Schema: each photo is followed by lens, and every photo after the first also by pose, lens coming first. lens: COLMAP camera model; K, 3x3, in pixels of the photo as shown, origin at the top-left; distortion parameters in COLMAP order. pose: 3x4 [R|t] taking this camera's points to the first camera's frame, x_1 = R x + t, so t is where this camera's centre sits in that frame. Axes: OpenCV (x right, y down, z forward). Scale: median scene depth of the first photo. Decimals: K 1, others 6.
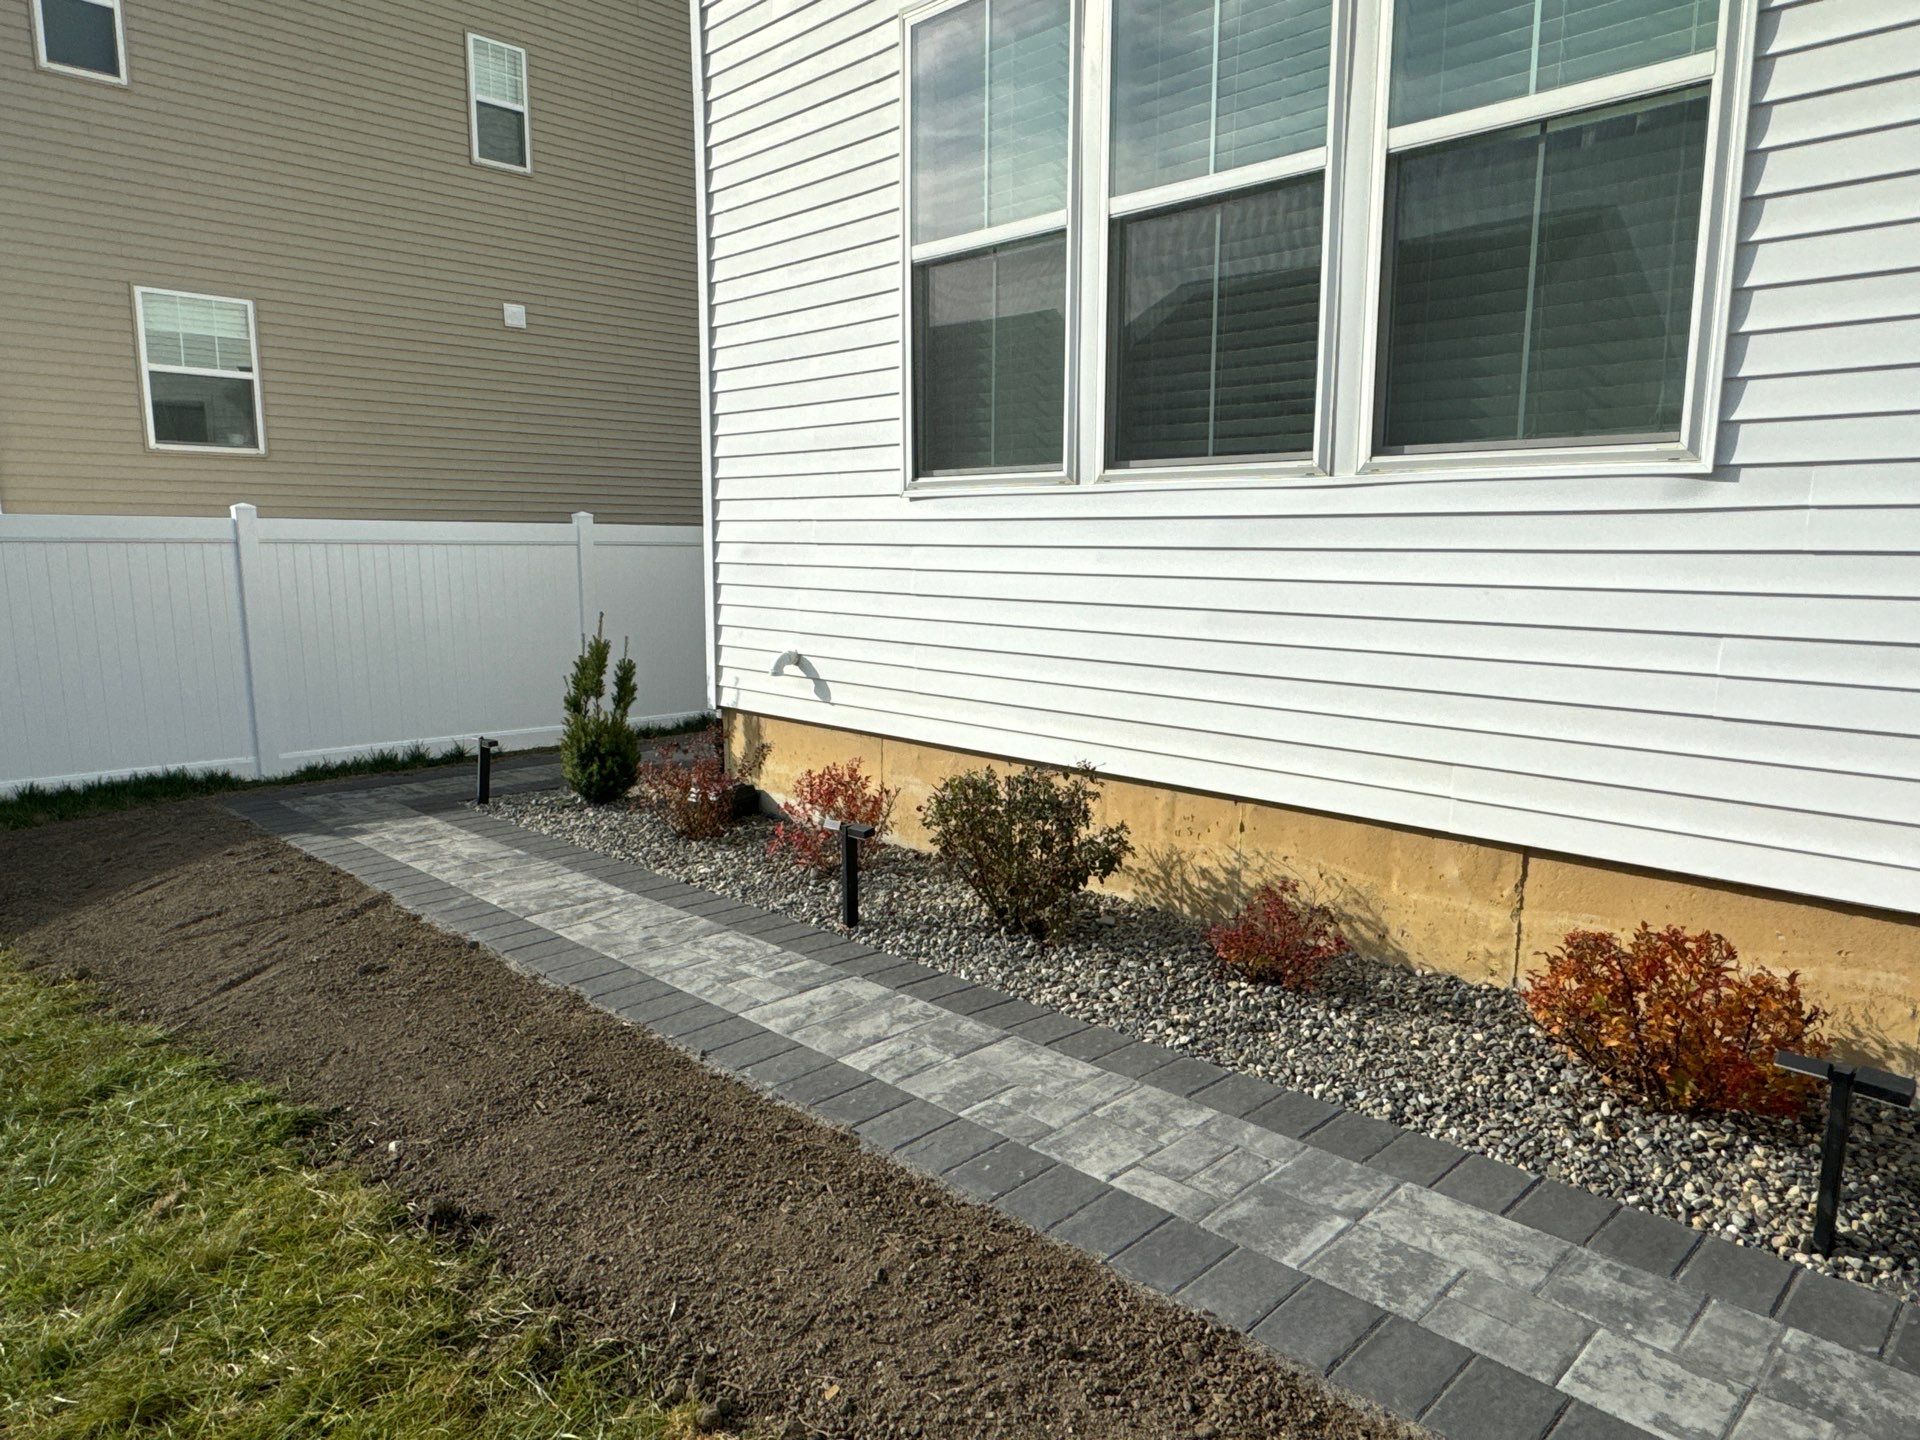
lens RADIAL K [[1220.9, 0, 931.3], [0, 1220.9, 732.1], [0, 0, 1]] dist [-0.003773, 0.004808]
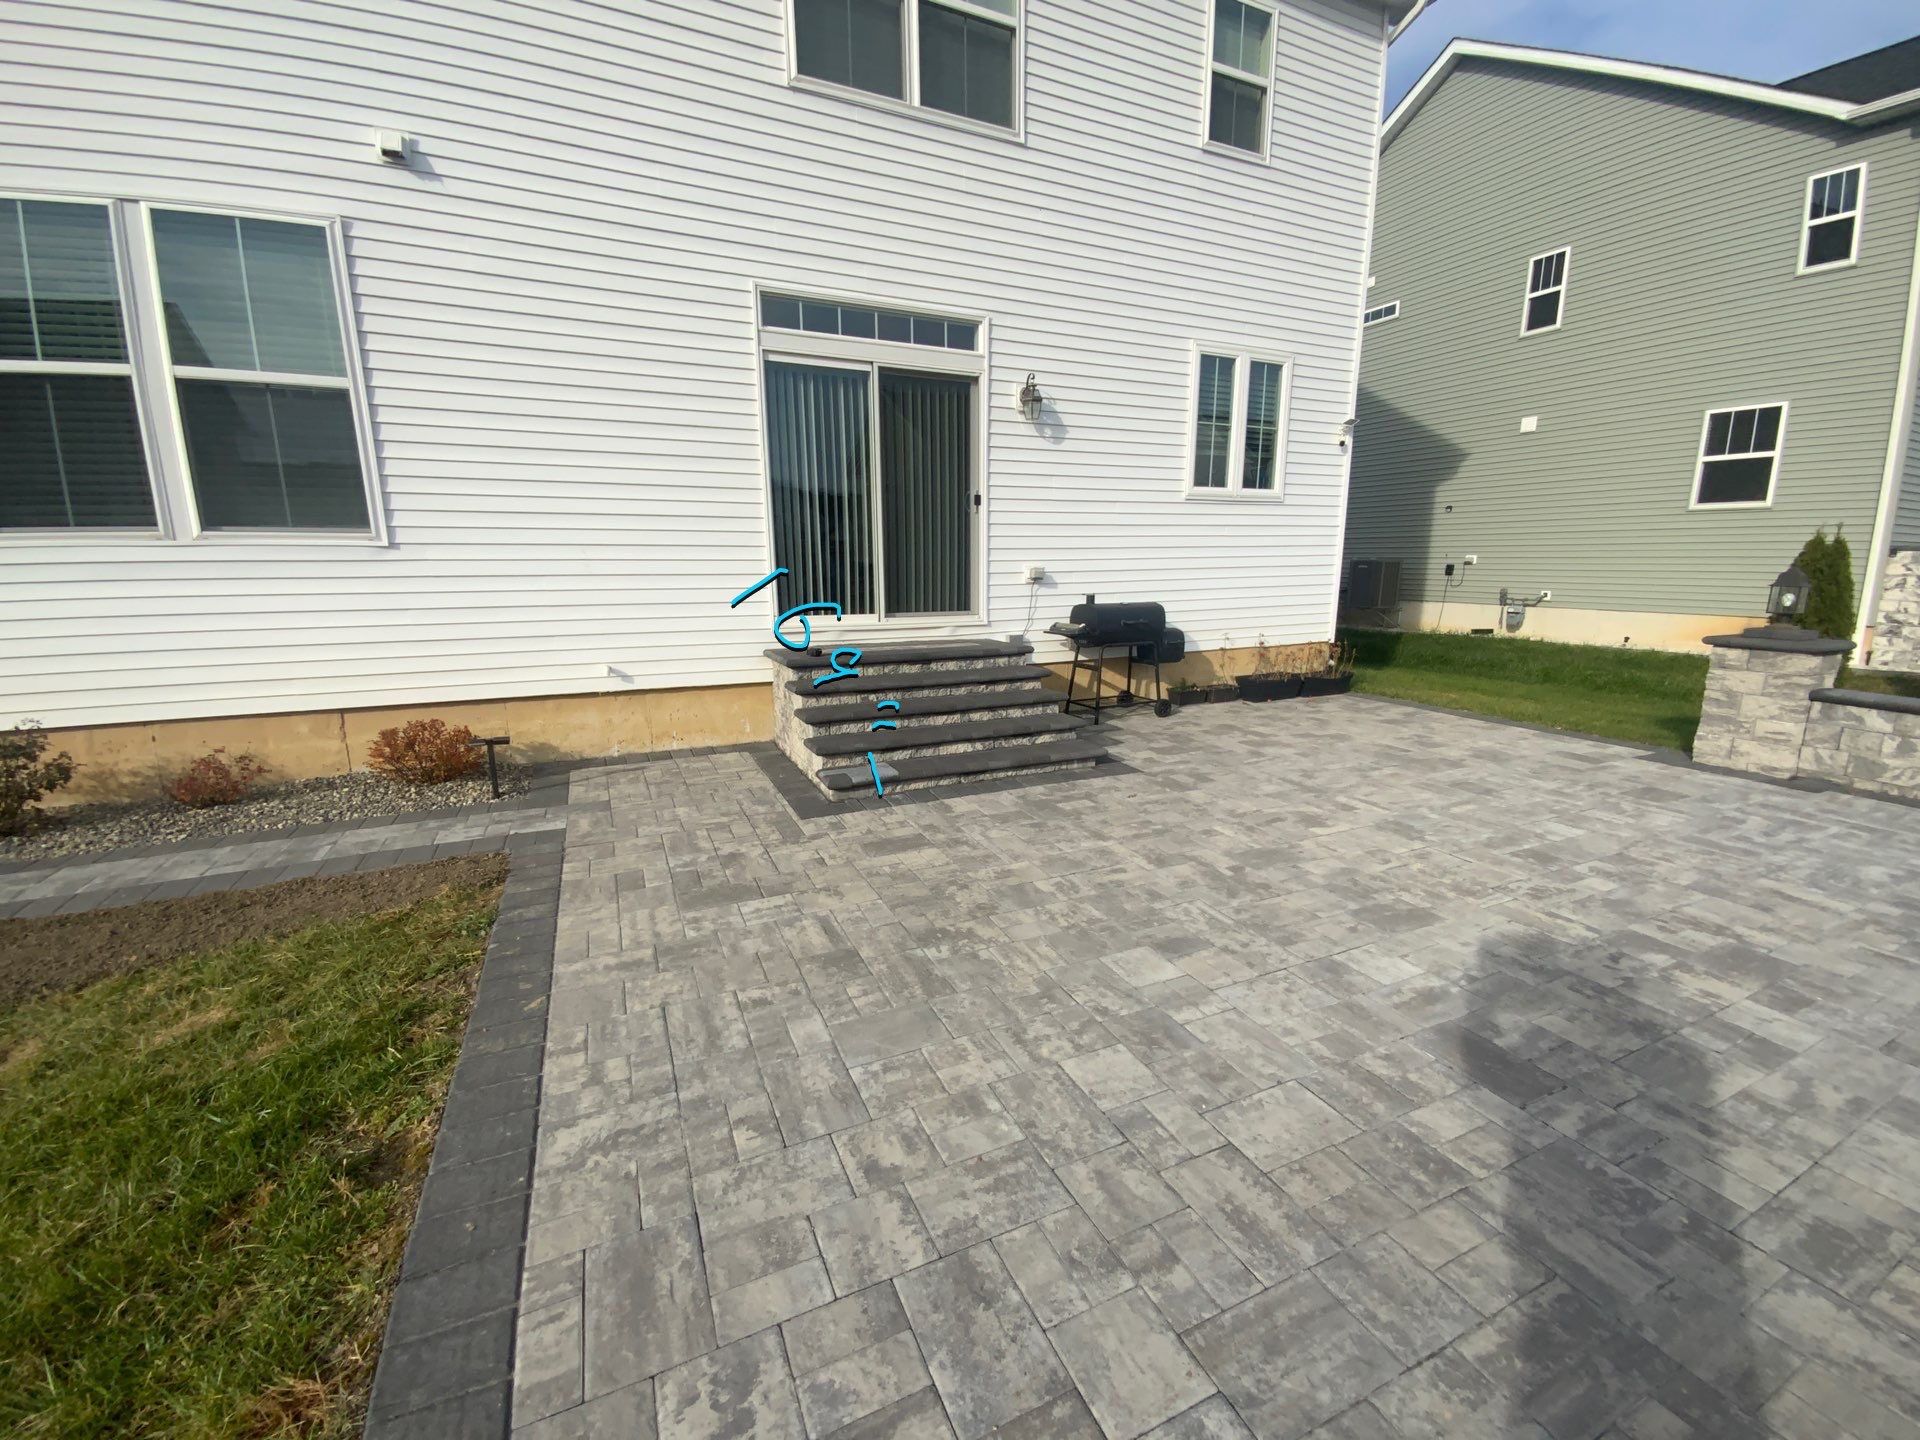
lens RADIAL K [[777.0, 0, 959.2], [0, 777.0, 719.0], [0, 0, 1]] dist [0.011949, -0.013059]
pose [[0.321283, -0.184677, 0.928801, -0.391717], [0.155745, 0.977749, 0.140536, 0.069644], [-0.934088, 0.099504, 0.342897, -0.450009]]
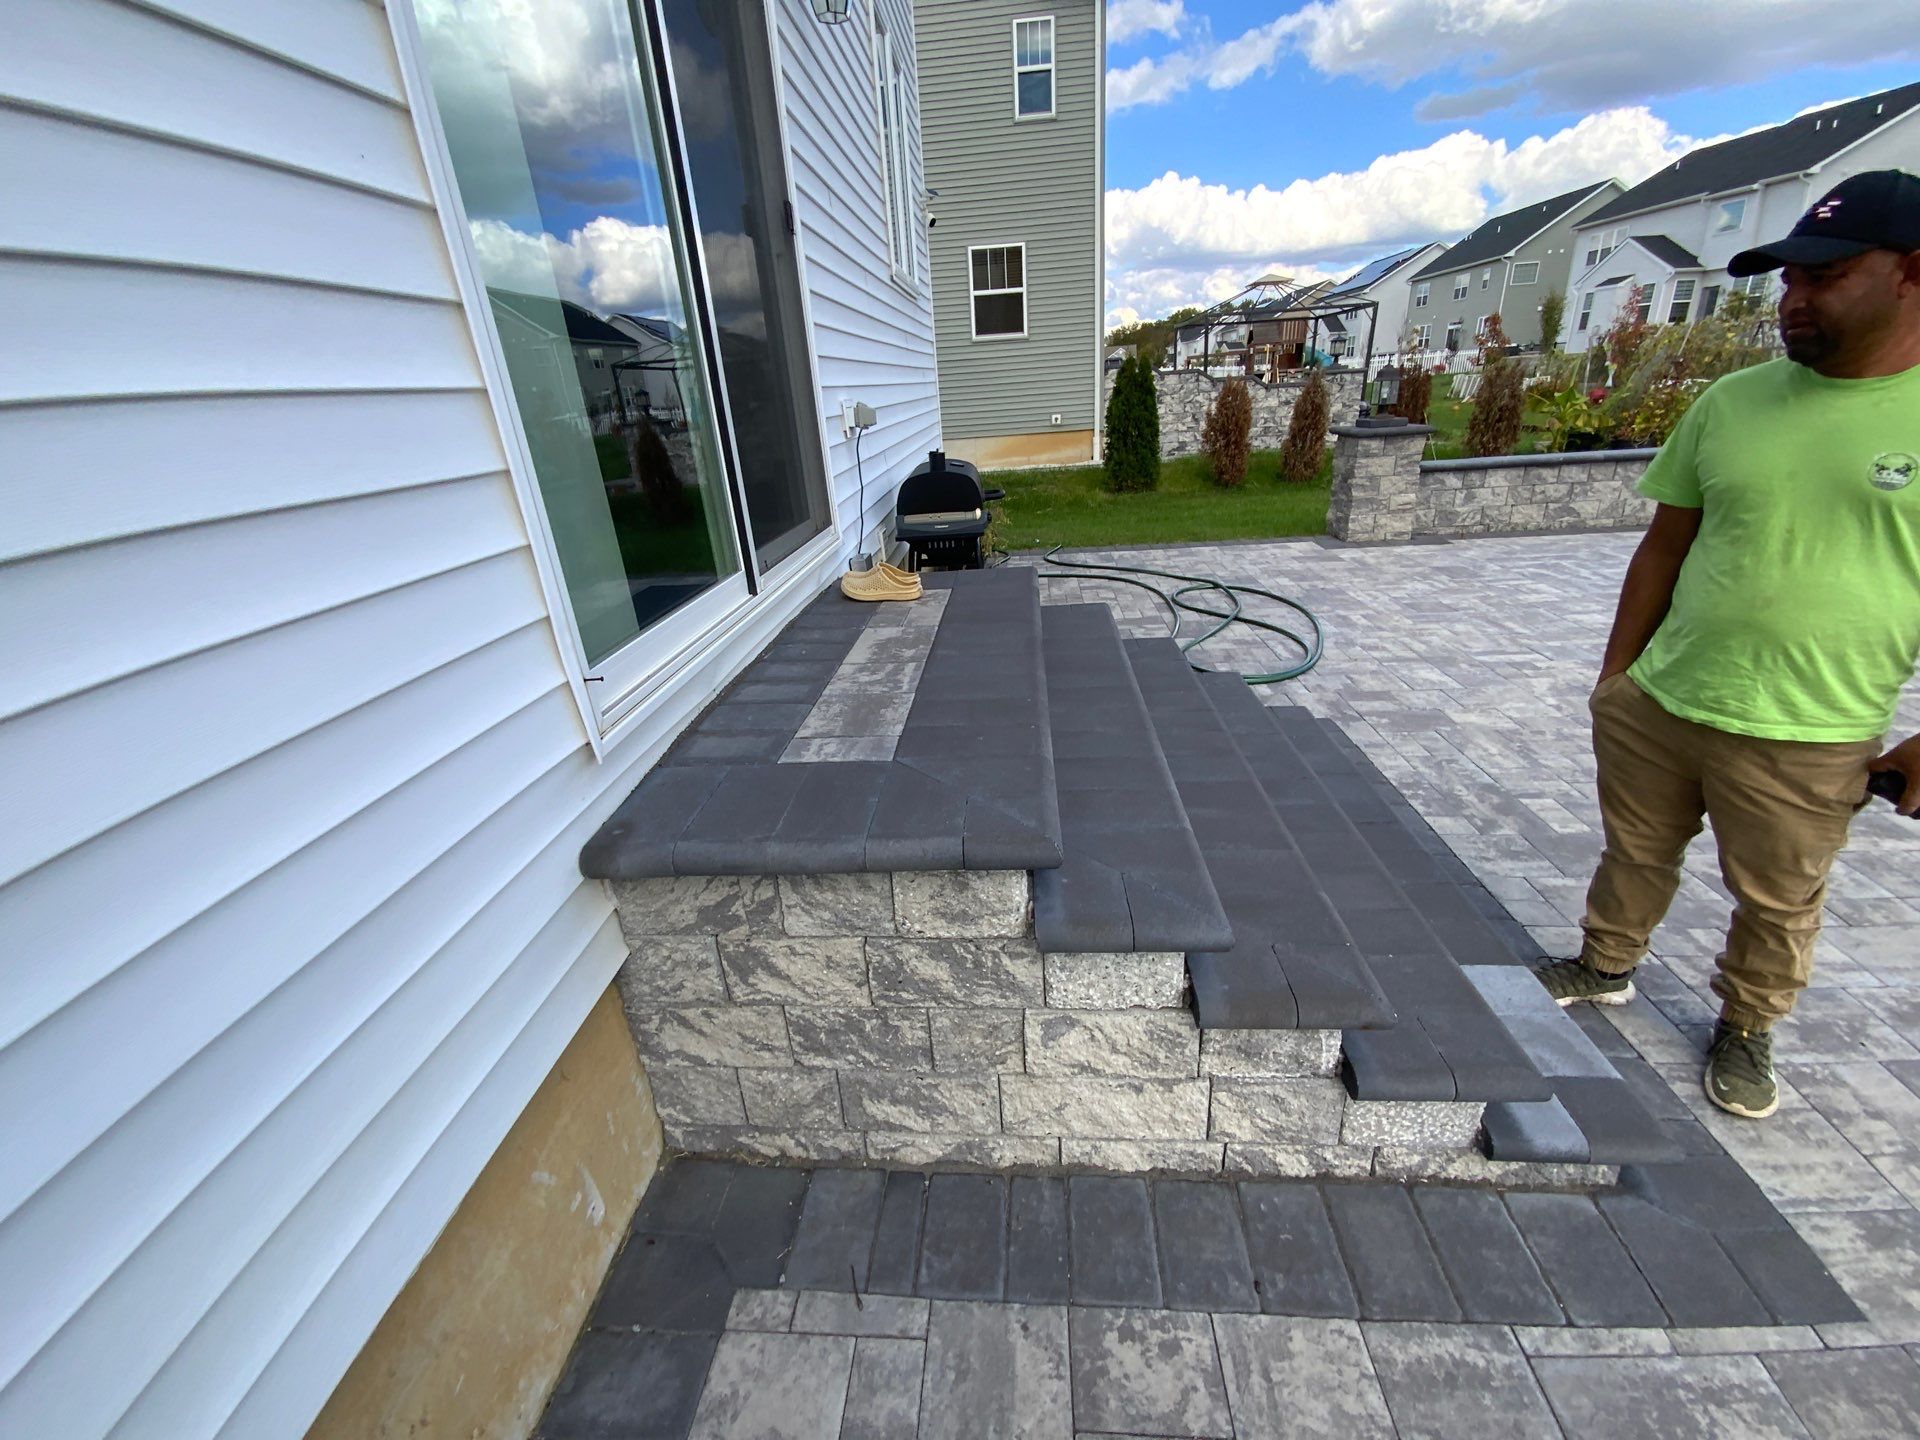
lens RADIAL K [[777.0, 0, 965.8], [0, 777.0, 719.4], [0, 0, 1]] dist [0.011949, -0.013059]
pose [[-0.672807, -0.244487, 0.698253, 0.553470], [0.185729, 0.857773, 0.479302, -0.068325], [-0.716125, 0.452164, -0.531707, 0.390357]]
